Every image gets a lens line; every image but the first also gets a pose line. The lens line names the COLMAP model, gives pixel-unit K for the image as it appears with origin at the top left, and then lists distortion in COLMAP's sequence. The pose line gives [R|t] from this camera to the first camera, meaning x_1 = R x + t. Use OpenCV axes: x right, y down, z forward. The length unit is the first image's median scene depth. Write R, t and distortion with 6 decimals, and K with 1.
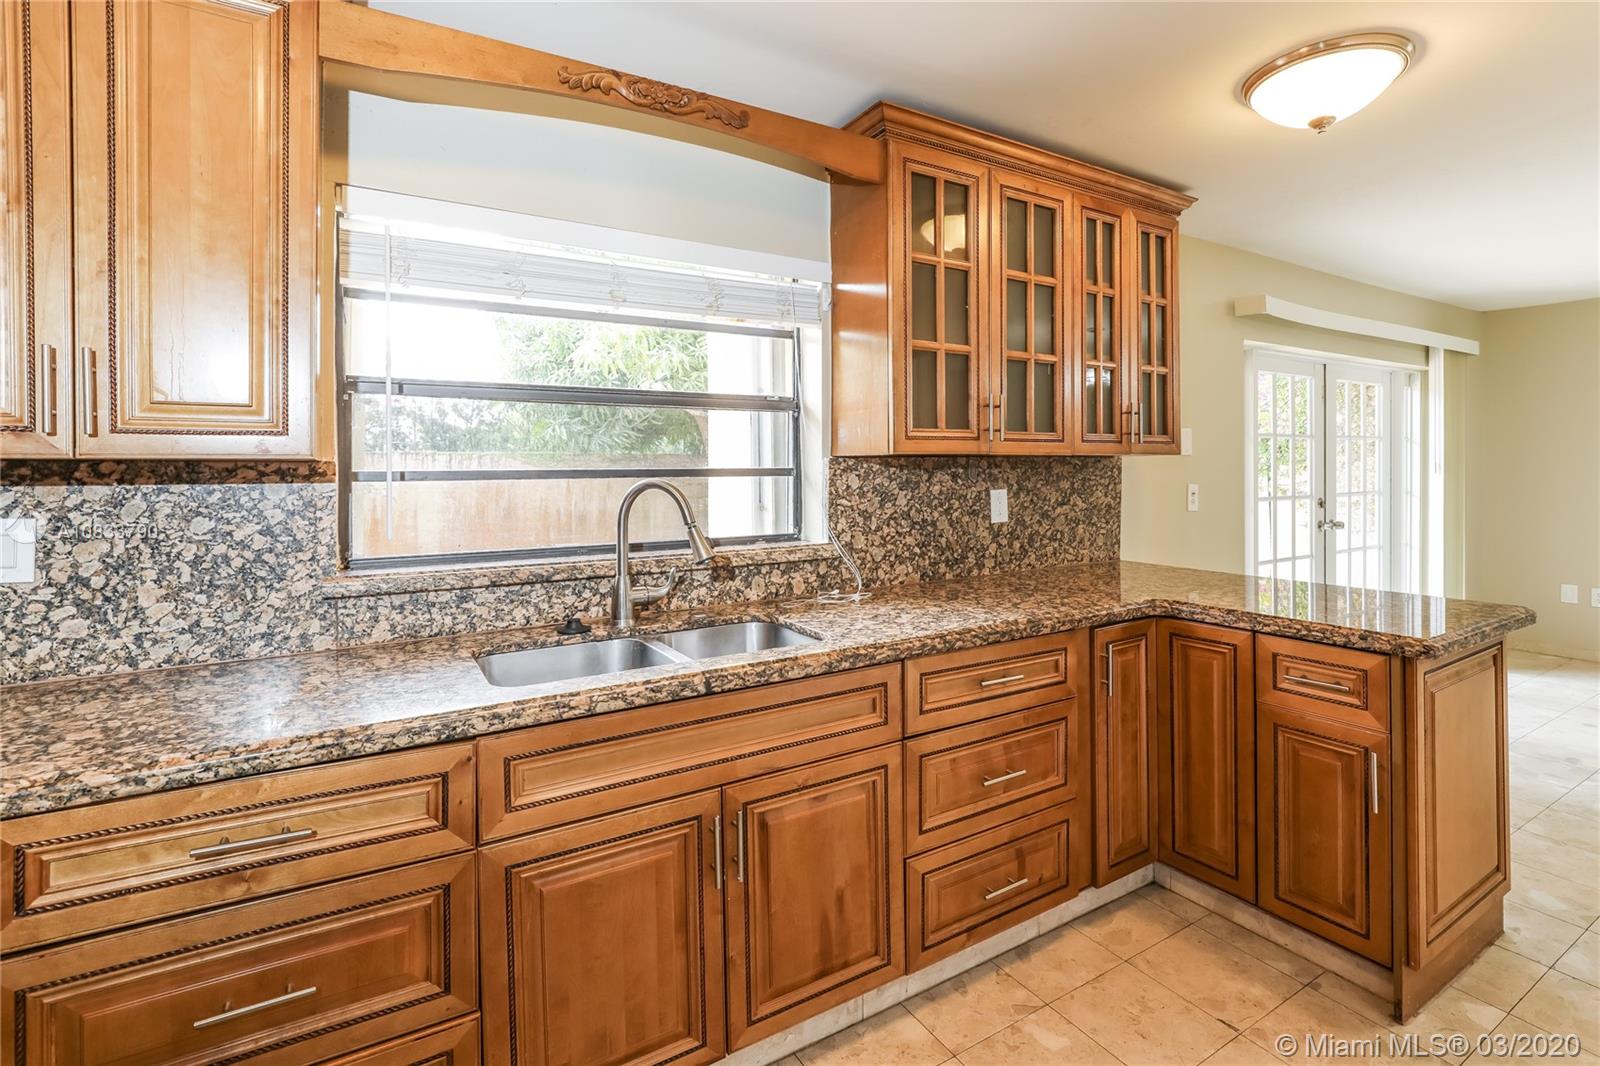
lens RADIAL K [[753.6, 0, 795.1], [0, 753.6, 471.0], [0, 0, 1]] dist [-0.003810, 0.006019]
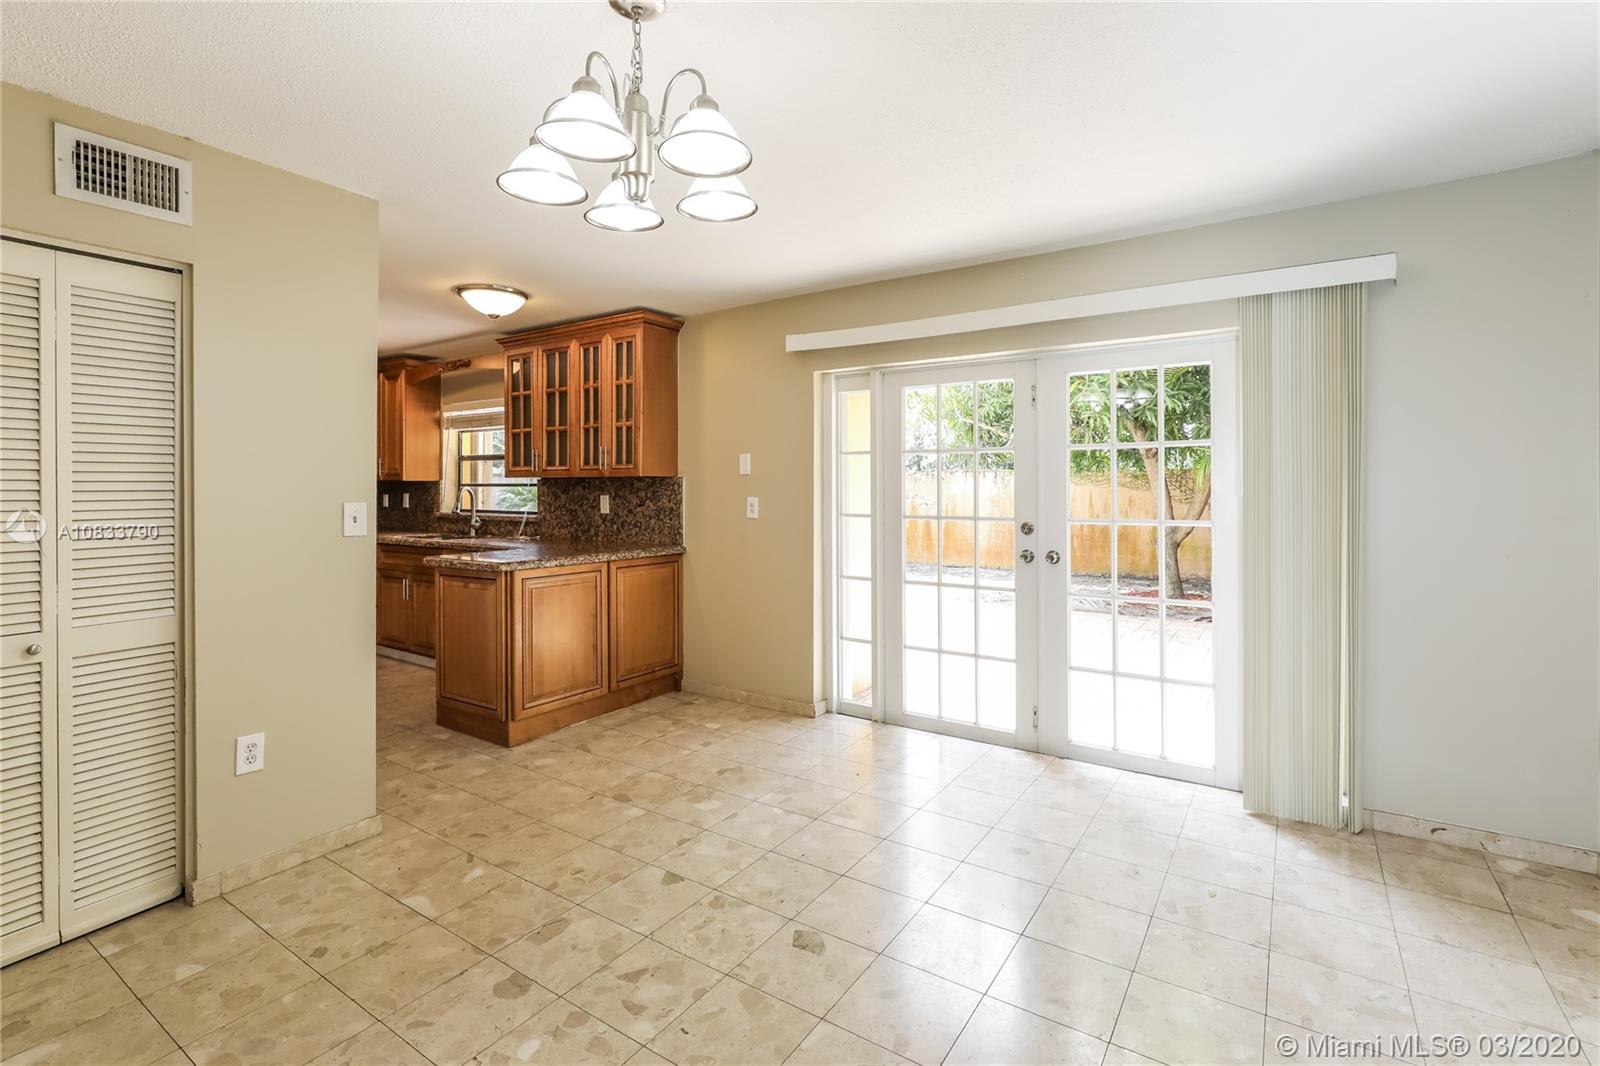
lens RADIAL K [[753.6, 0, 791.5], [0, 753.6, 484.7], [0, 0, 1]] dist [-0.003810, 0.006019]
pose [[0.404019, -0.000661, -0.914750, 2.251417], [-0.010067, 0.999936, -0.005169, 0.003169], [0.914695, 0.011297, 0.403986, 0.708609]]
